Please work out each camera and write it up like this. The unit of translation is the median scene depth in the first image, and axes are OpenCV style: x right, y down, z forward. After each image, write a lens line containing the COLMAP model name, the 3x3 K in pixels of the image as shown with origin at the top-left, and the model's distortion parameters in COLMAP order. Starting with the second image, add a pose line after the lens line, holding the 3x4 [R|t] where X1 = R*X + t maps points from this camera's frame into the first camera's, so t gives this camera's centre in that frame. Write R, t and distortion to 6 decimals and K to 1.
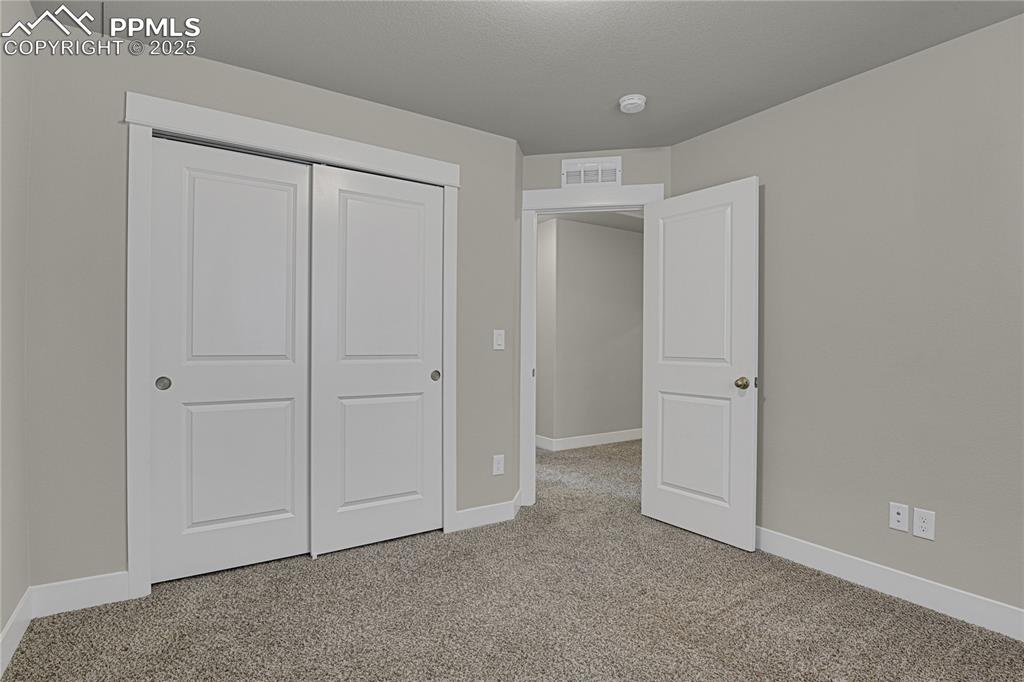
lens RADIAL K [[481.0, 0, 515.4], [0, 481.0, 345.9], [0, 0, 1]] dist [-0.018926, -0.002075]
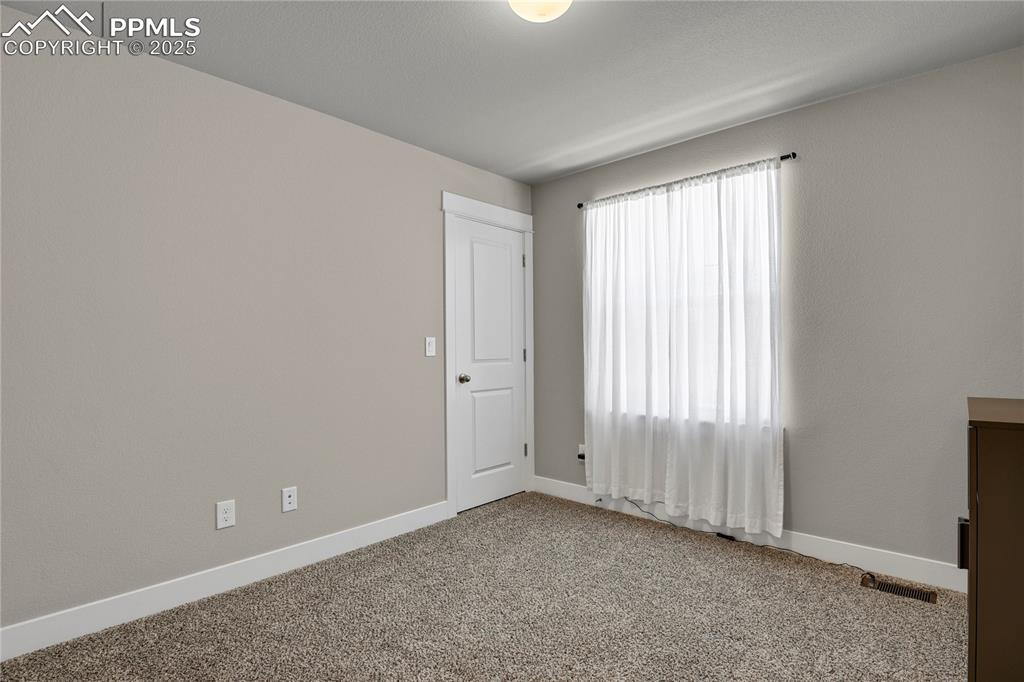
lens RADIAL K [[518.3, 0, 509.4], [0, 518.3, 336.1], [0, 0, 1]] dist [-0.033483, 0.005115]
pose [[0.957569, -0.014542, 0.287836, -0.941860], [0.022888, 0.999409, -0.025652, -0.011012], [-0.287293, 0.031151, 0.957336, -0.570539]]
